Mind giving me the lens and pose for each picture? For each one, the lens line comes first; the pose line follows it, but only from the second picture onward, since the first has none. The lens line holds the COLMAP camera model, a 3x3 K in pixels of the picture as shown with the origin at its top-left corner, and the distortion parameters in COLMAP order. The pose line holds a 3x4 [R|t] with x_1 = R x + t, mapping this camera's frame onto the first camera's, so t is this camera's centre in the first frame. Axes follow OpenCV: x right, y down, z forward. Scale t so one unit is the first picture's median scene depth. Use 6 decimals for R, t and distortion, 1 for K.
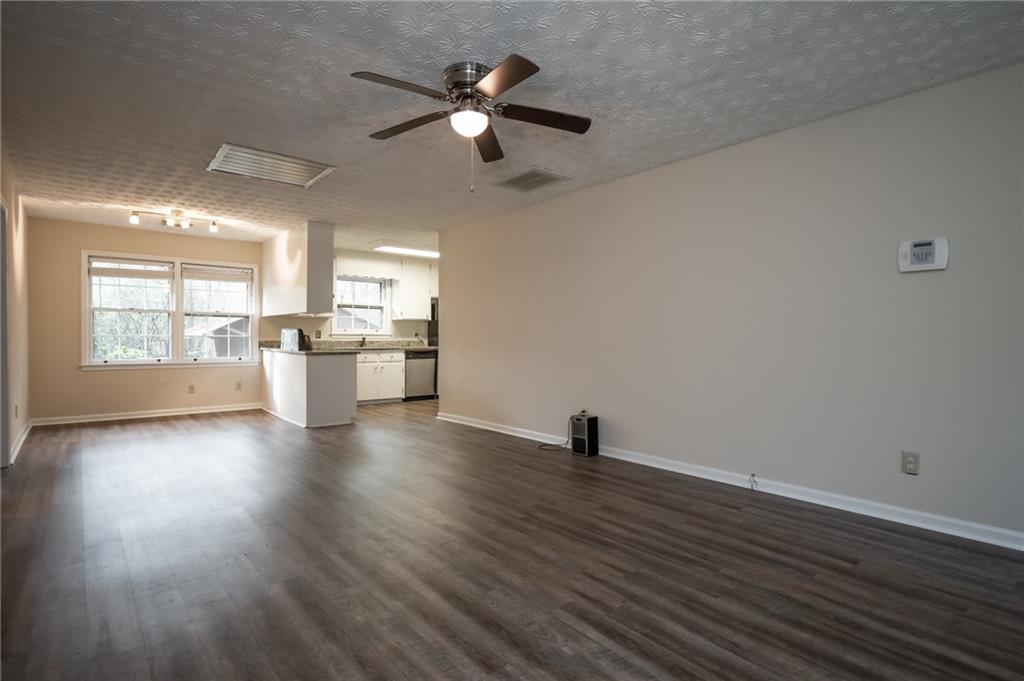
lens RADIAL K [[526.1, 0, 514.0], [0, 526.1, 341.0], [0, 0, 1]] dist [0.016852, -0.000860]
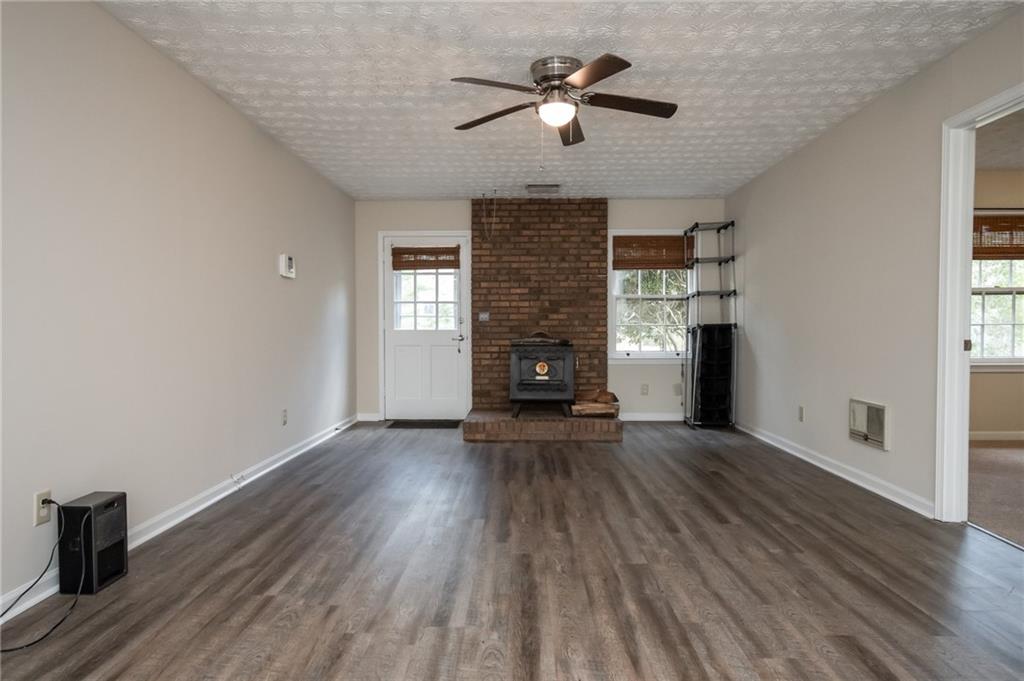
lens RADIAL K [[624.4, 0, 520.7], [0, 624.4, 345.0], [0, 0, 1]] dist [-0.001533, 0.001126]
pose [[-0.761391, -0.017313, 0.648062, -0.844798], [0.007064, 0.999362, 0.034997, -0.008104], [-0.648254, 0.031225, -0.760783, 2.033908]]
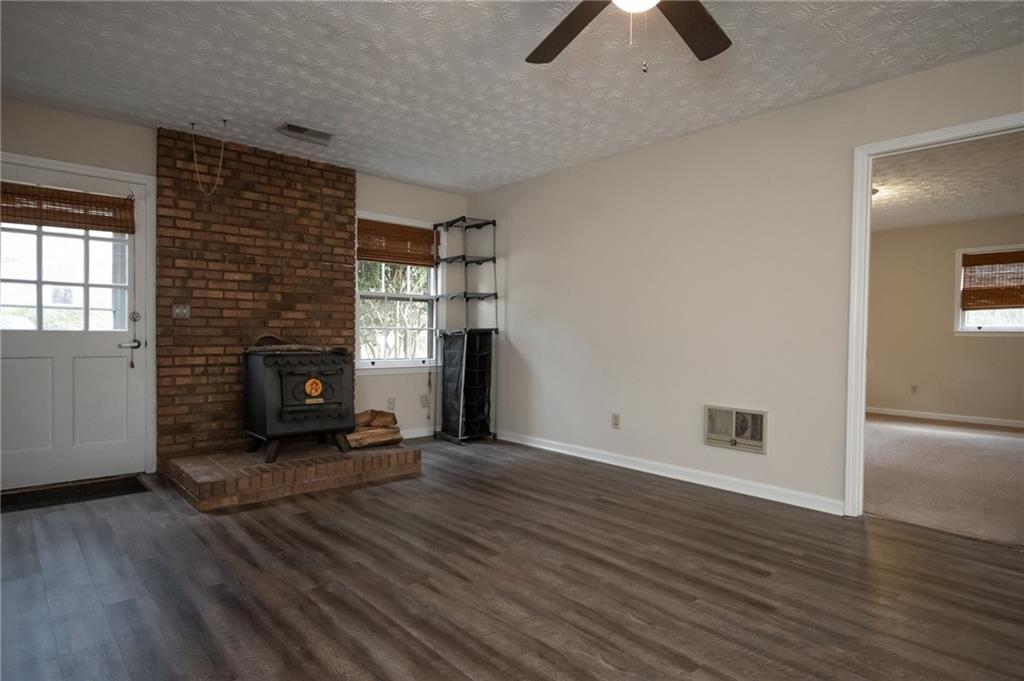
lens RADIAL K [[561.1, 0, 511.5], [0, 561.1, 345.3], [0, 0, 1]] dist [0.003604, -0.003938]
pose [[-0.999224, -0.012724, -0.037287, 0.089269], [-0.013911, 0.999399, 0.031761, -0.005327], [0.036861, 0.032255, -0.998800, 1.729314]]
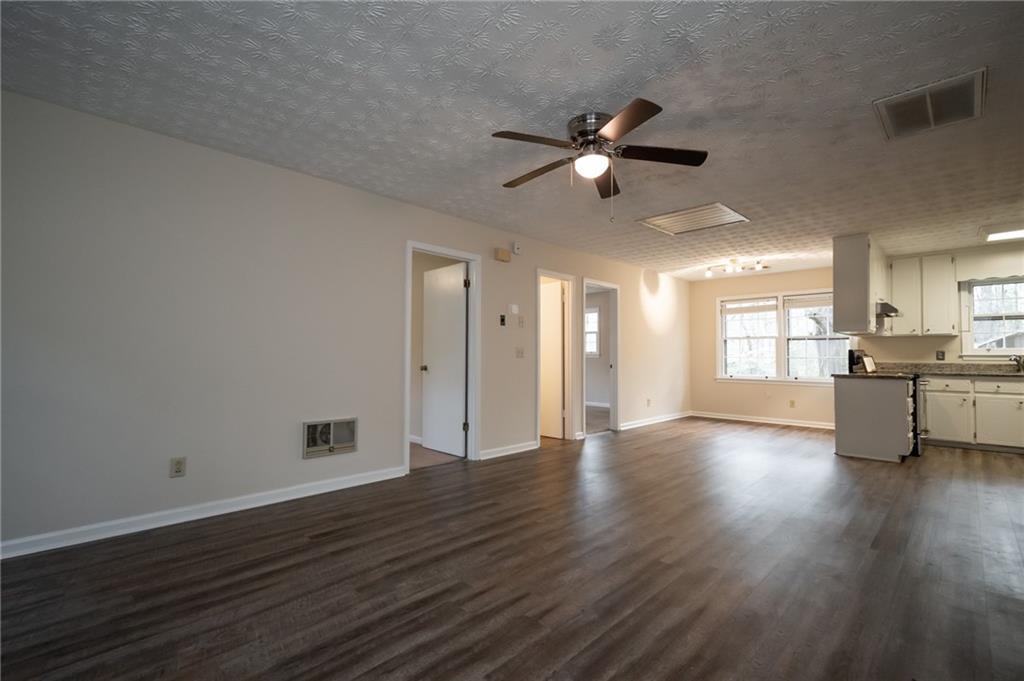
lens RADIAL K [[461.6, 0, 510.4], [0, 461.6, 335.6], [0, 0, 1]] dist [0.003416, -0.000914]
pose [[0.088699, -0.048264, -0.994888, 0.890366], [-0.011609, 0.998707, -0.049484, -0.000362], [0.995991, 0.015939, 0.088024, 0.773574]]
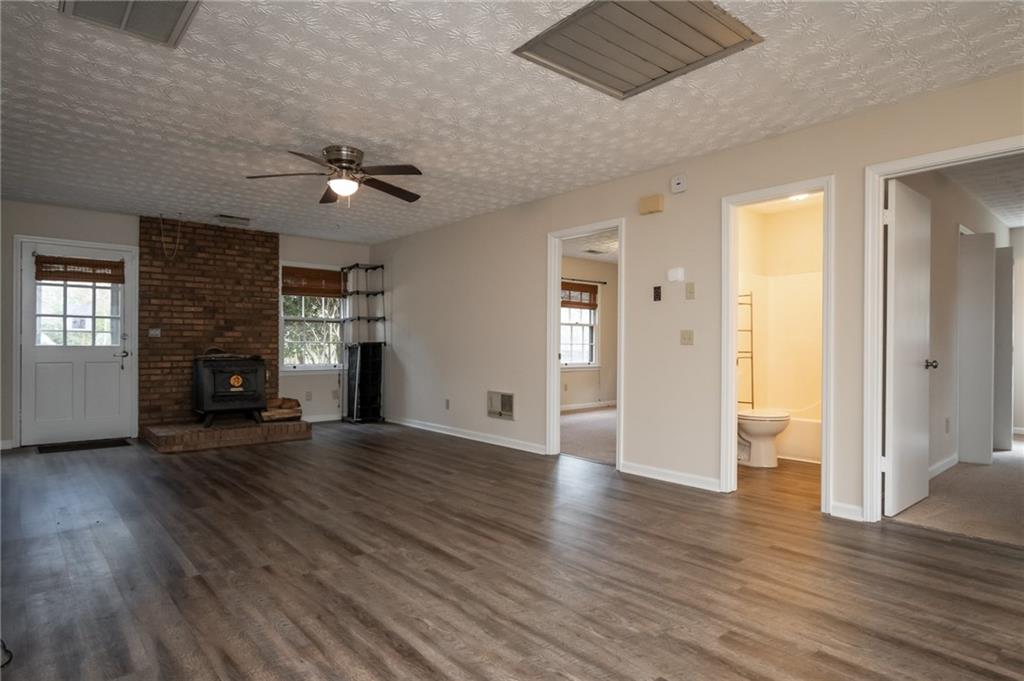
lens RADIAL K [[561.1, 0, 509.0], [0, 561.1, 345.2], [0, 0, 1]] dist [0.003604, -0.003938]
pose [[-0.999808, -0.006120, -0.018627, -0.503053], [-0.006322, 0.999922, 0.010794, -0.019086], [0.018560, 0.010909, -0.999768, 2.539427]]
